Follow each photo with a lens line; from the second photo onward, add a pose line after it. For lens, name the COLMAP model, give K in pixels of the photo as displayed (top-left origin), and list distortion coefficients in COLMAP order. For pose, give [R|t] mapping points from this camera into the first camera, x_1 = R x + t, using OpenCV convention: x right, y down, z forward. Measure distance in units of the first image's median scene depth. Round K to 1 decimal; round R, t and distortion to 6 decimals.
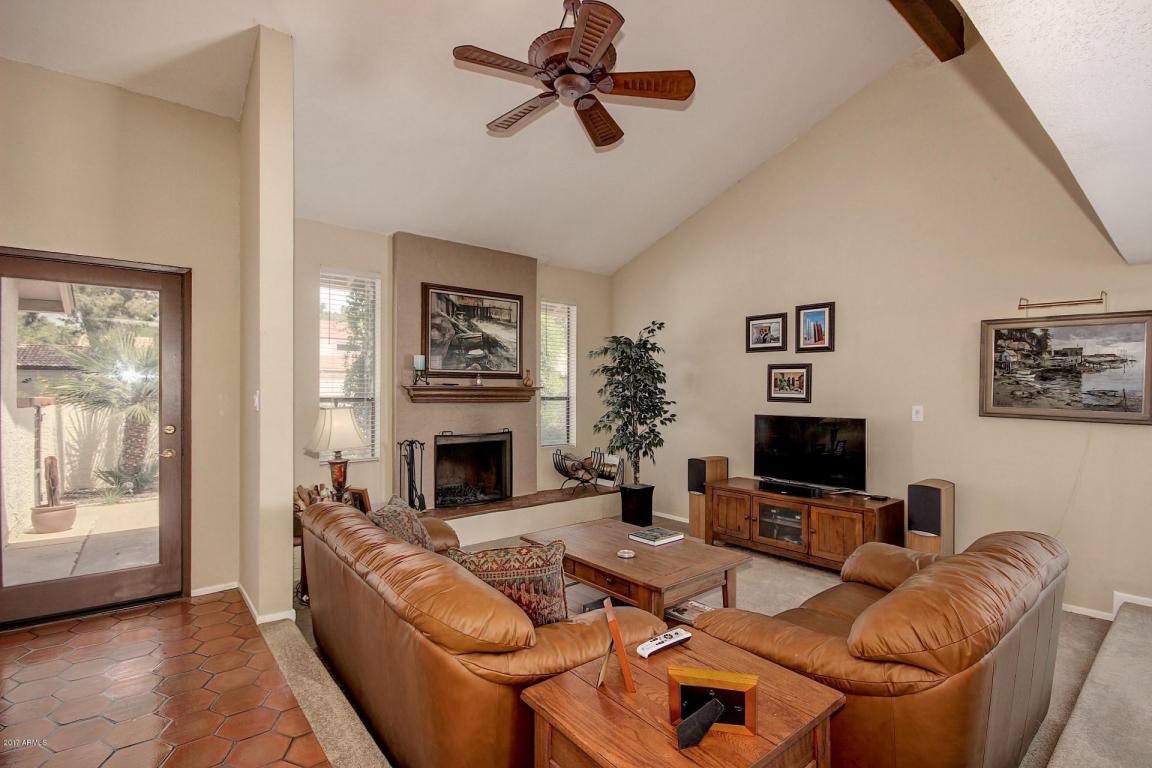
lens RADIAL K [[538.1, 0, 581.0], [0, 538.1, 388.4], [0, 0, 1]] dist [0.001324, -0.003657]
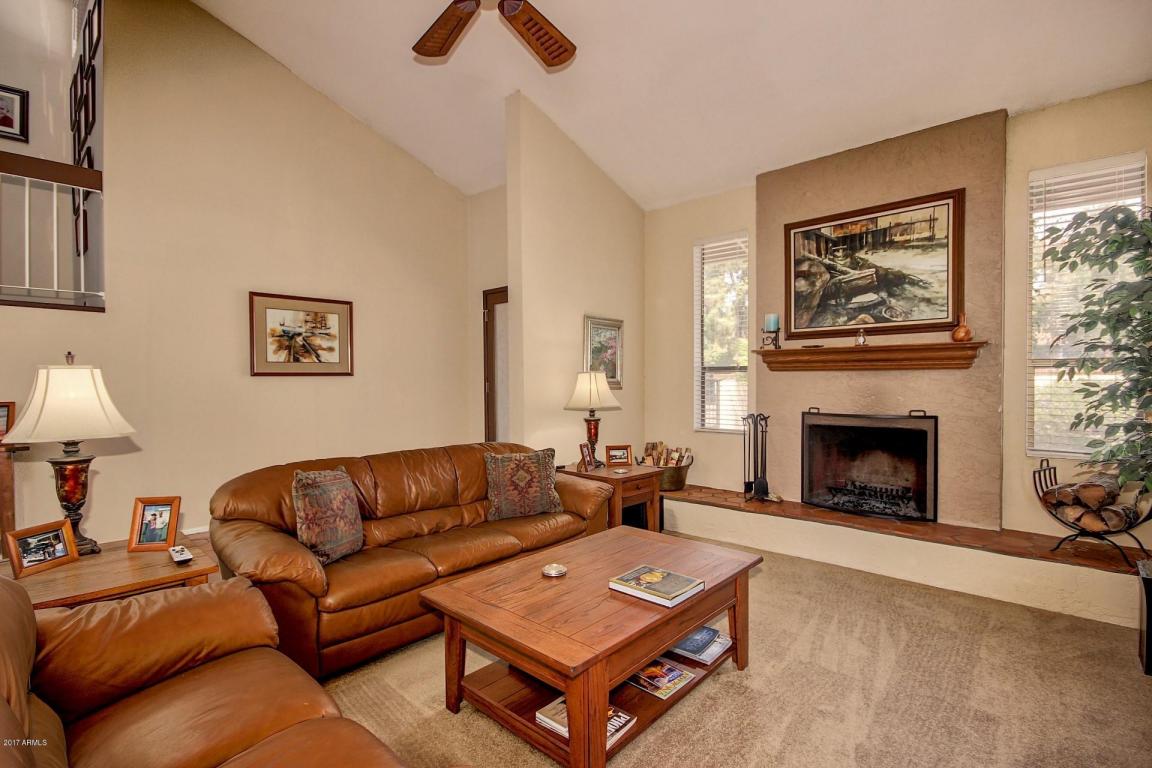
lens RADIAL K [[538.1, 0, 581.0], [0, 538.1, 388.4], [0, 0, 1]] dist [0.001324, -0.003657]
pose [[0.133213, 0.009006, -0.991047, 0.478693], [0.009690, 0.999899, 0.010389, 0.041724], [0.991040, -0.010987, 0.133112, 0.574278]]
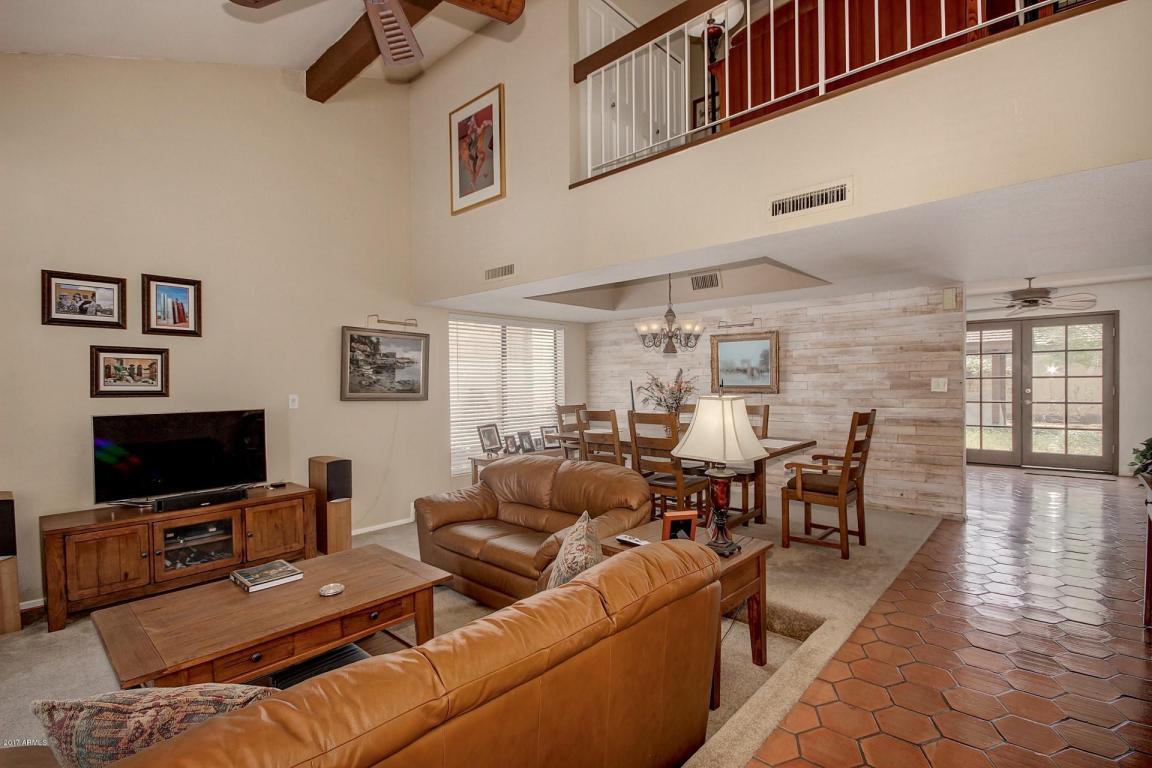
lens RADIAL K [[538.1, 0, 581.0], [0, 538.1, 388.4], [0, 0, 1]] dist [0.001324, -0.003657]
pose [[-0.139526, -0.013724, 0.990123, -0.443235], [0.002601, 0.999895, 0.014226, 0.003936], [-0.990215, 0.004560, -0.139476, 0.456323]]
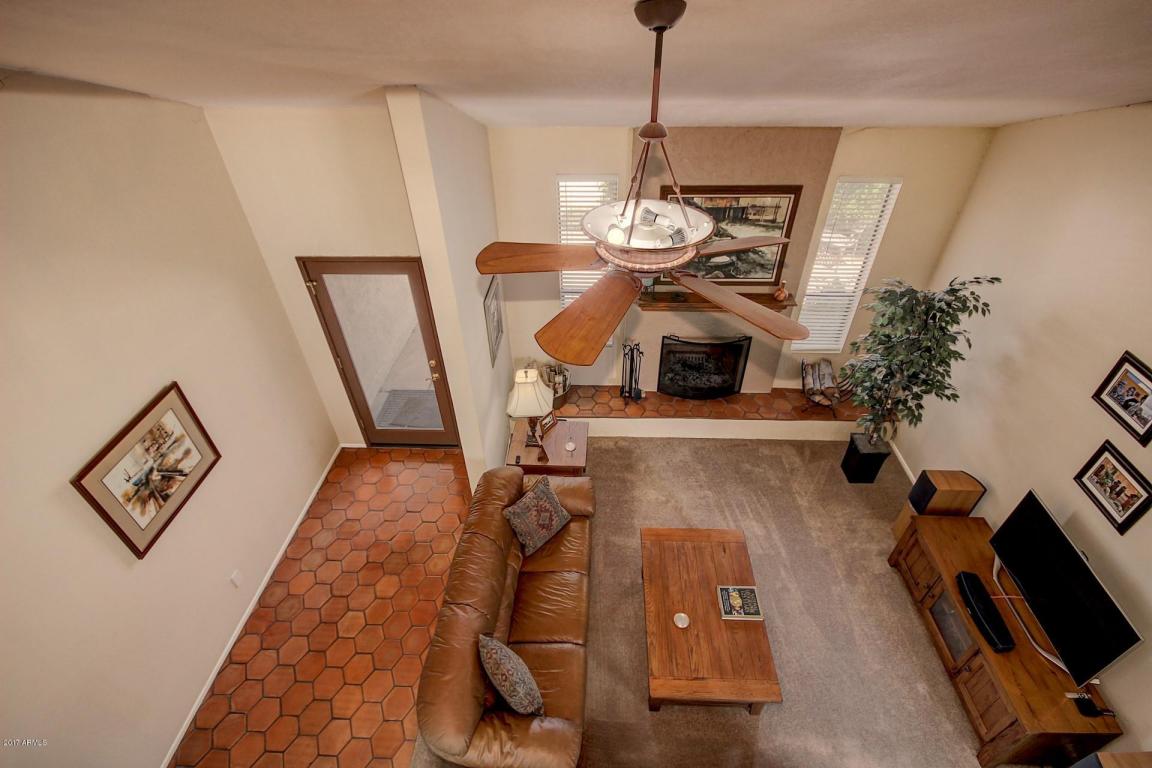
lens RADIAL K [[538.1, 0, 581.0], [0, 538.1, 388.4], [0, 0, 1]] dist [0.001324, -0.003657]
pose [[0.741076, 0.412986, -0.529386, 0.199994], [0.014225, 0.778622, 0.627333, -0.485745], [0.671271, -0.472431, 0.571143, 0.263978]]
